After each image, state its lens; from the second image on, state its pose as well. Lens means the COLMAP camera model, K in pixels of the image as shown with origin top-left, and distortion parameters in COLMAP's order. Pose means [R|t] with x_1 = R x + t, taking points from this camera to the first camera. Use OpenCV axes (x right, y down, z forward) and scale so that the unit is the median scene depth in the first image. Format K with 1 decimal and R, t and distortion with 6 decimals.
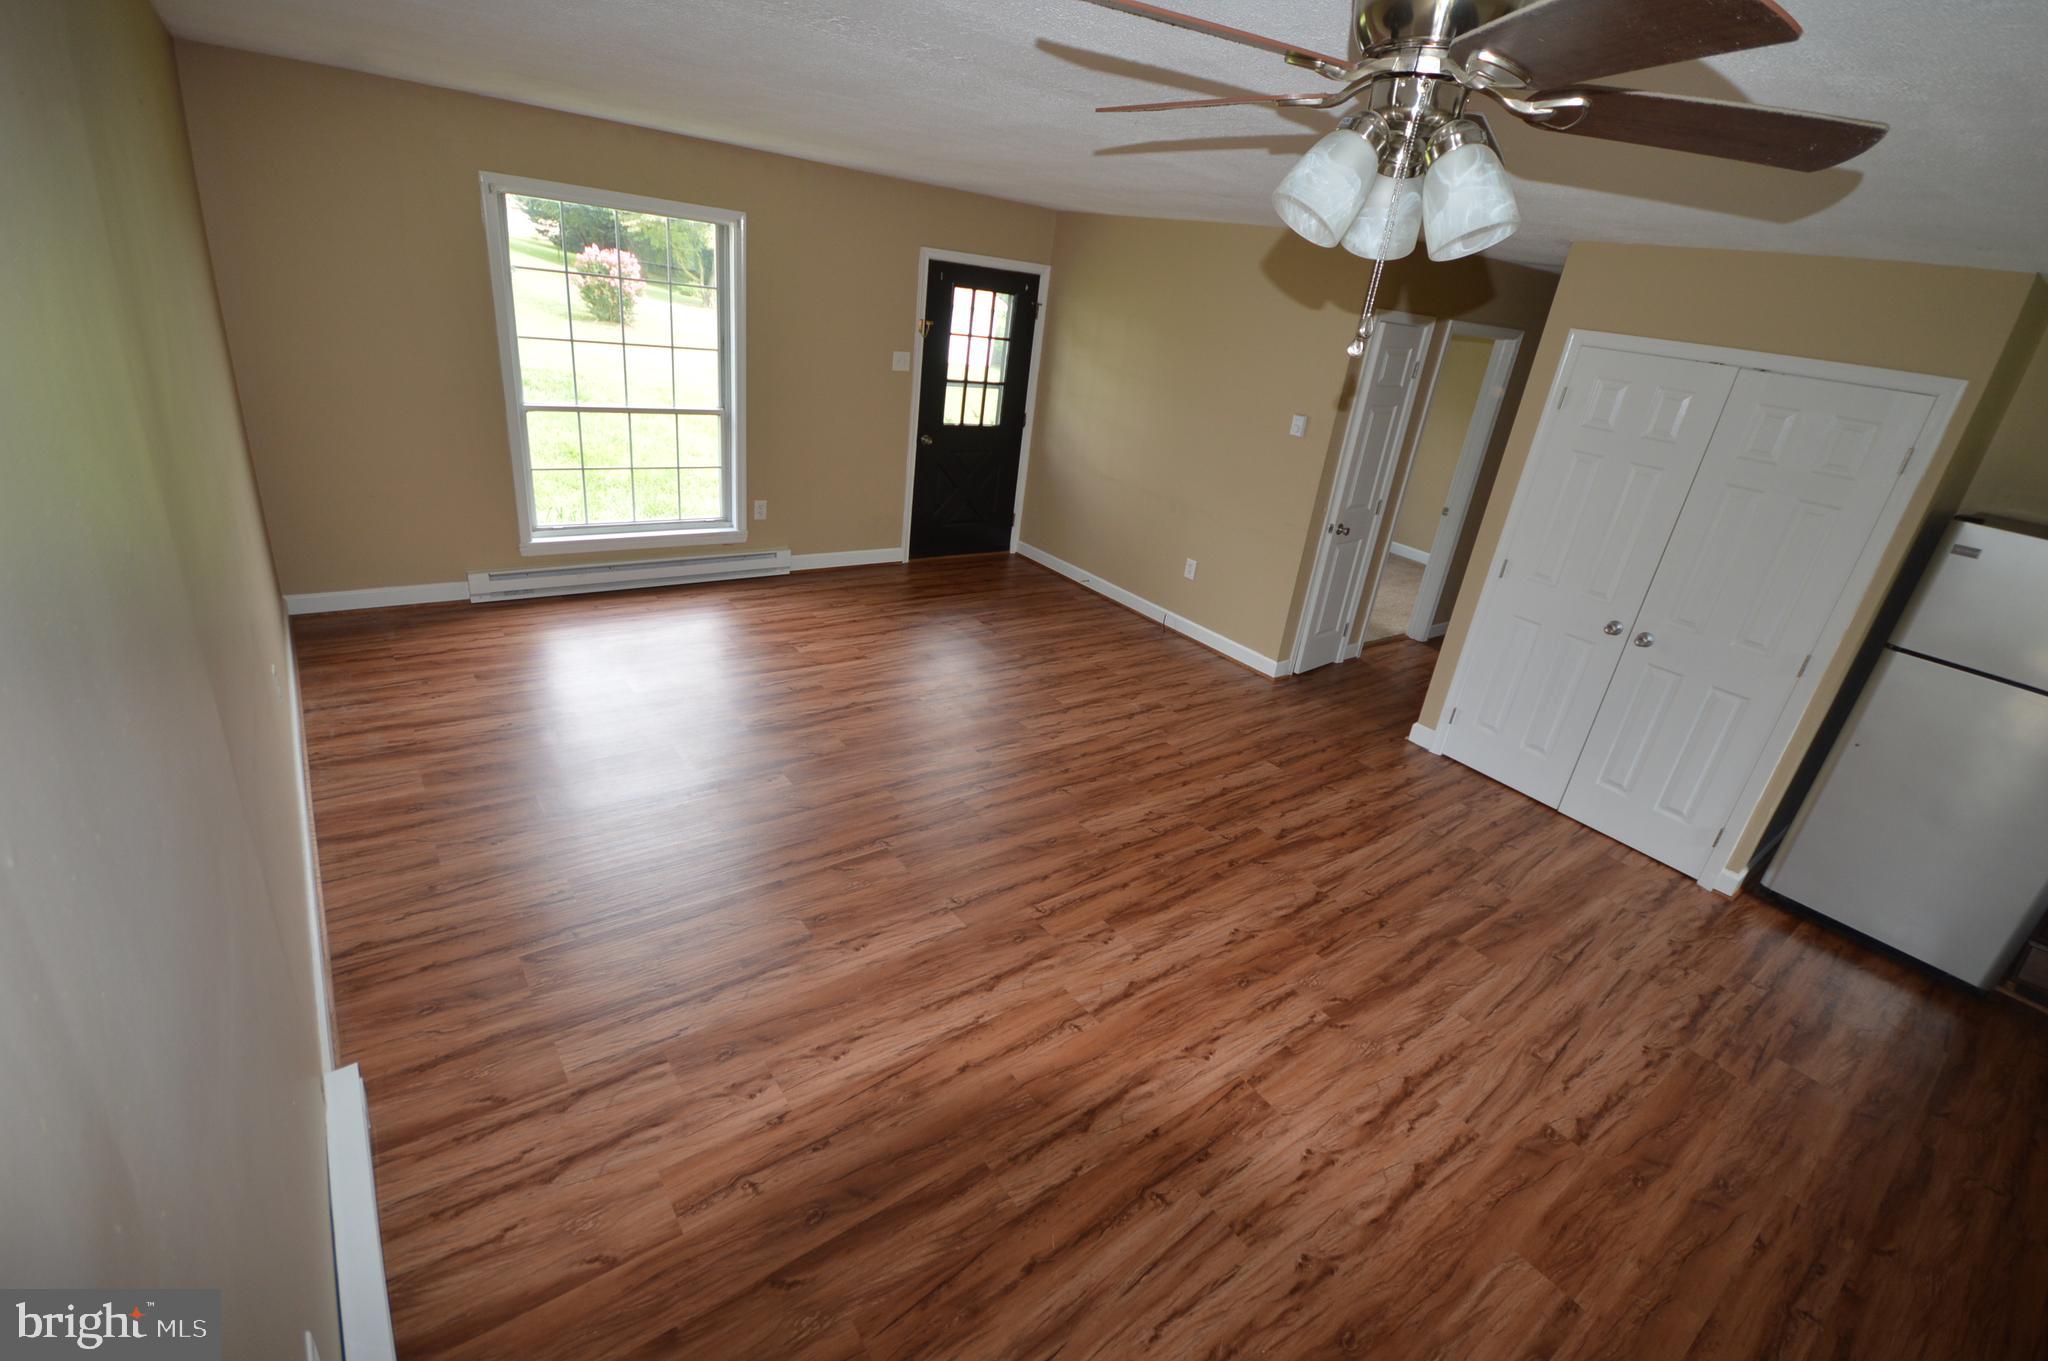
lens RADIAL K [[898.5, 0, 1030.3], [0, 898.5, 679.1], [0, 0, 1]] dist [-0.003704, -0.004853]
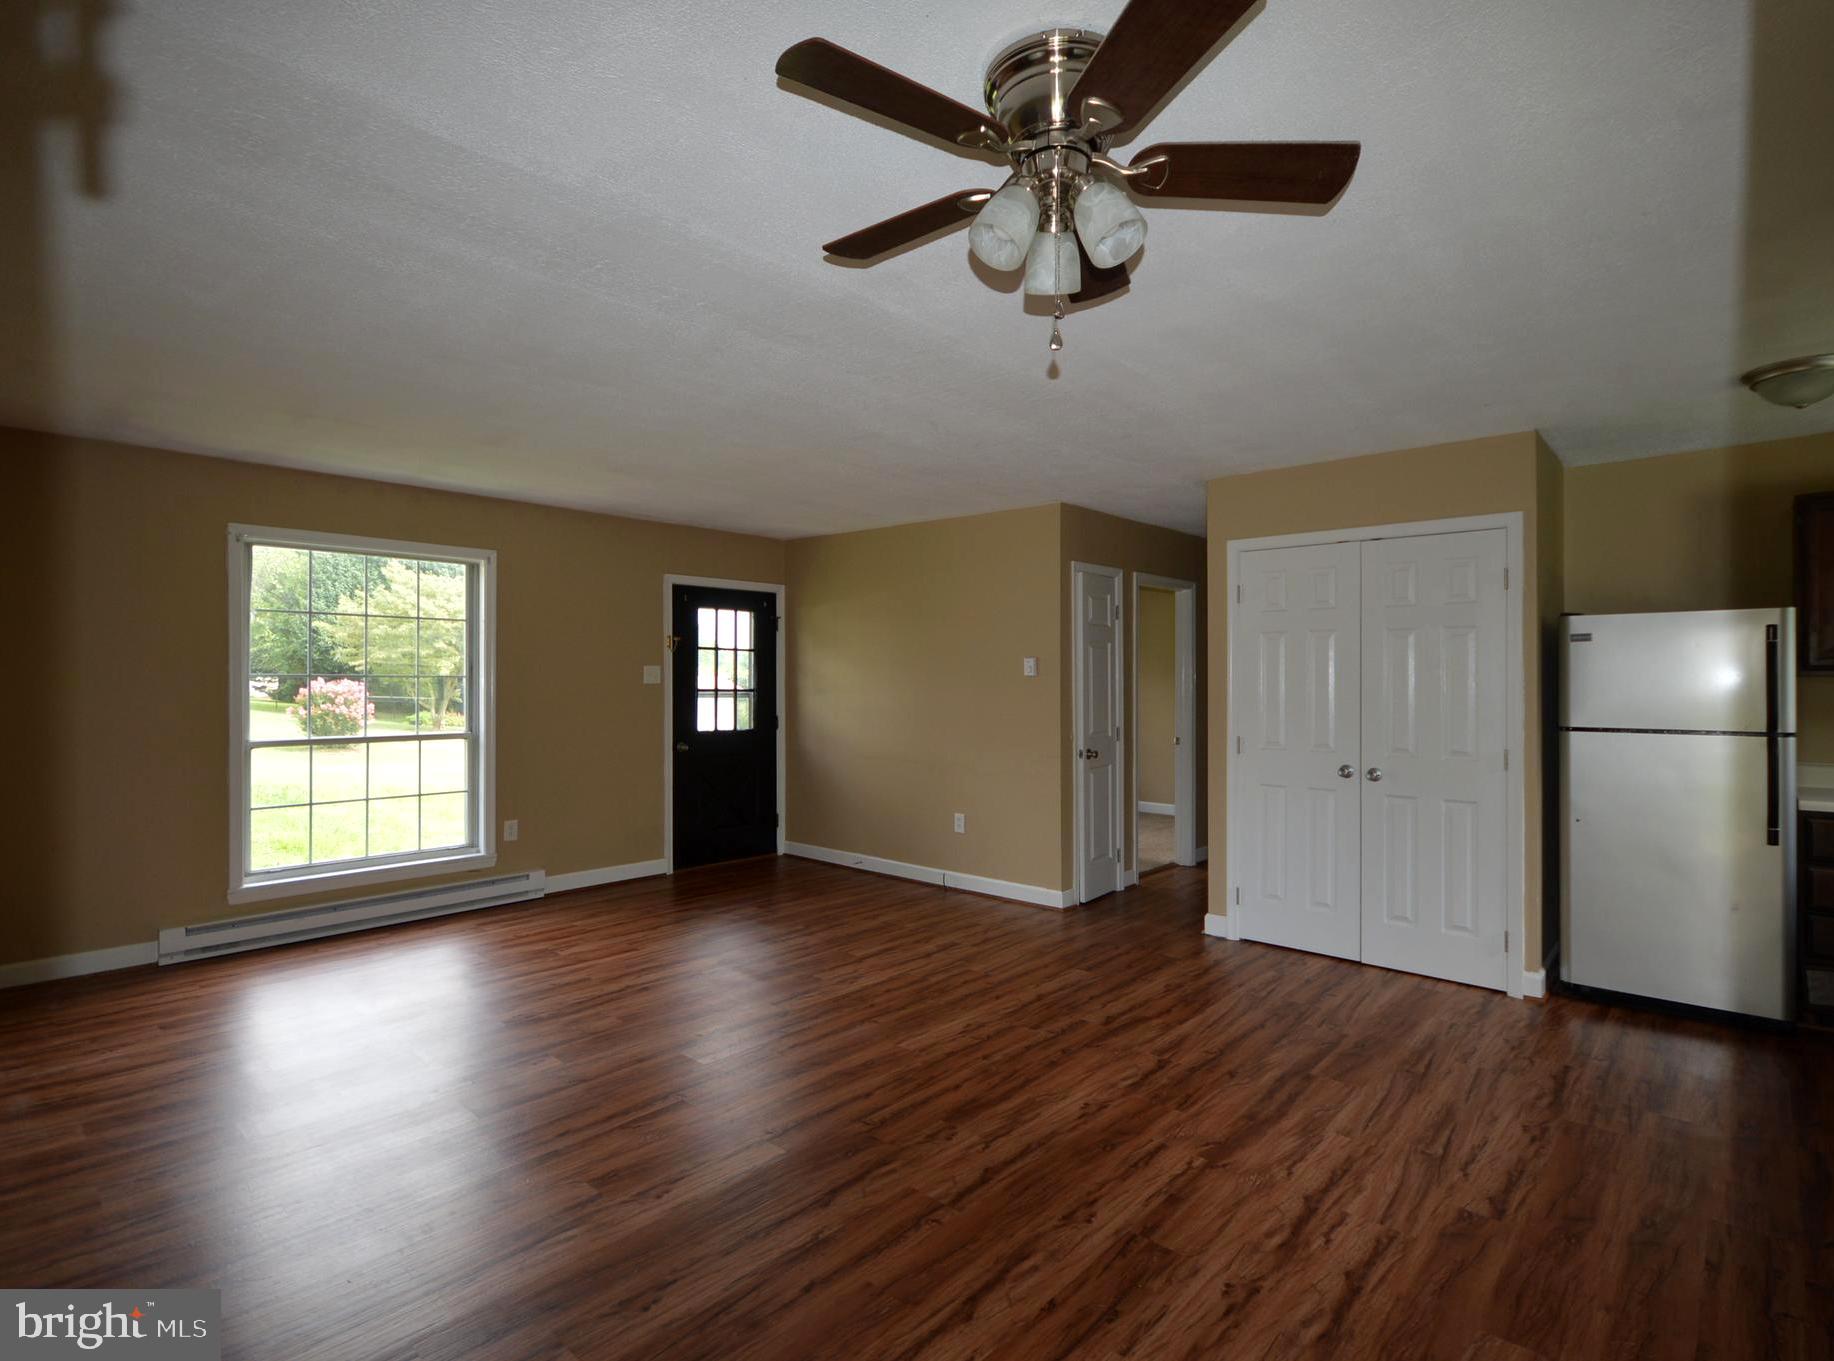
lens RADIAL K [[904.9, 0, 934.4], [0, 904.9, 687.2], [0, 0, 1]] dist [-0.005203, -0.005212]
pose [[0.975365, -0.118363, 0.186153, -0.033094], [0.181885, 0.908995, -0.375027, 0.173884], [-0.124823, 0.399647, 0.908131, 0.019130]]
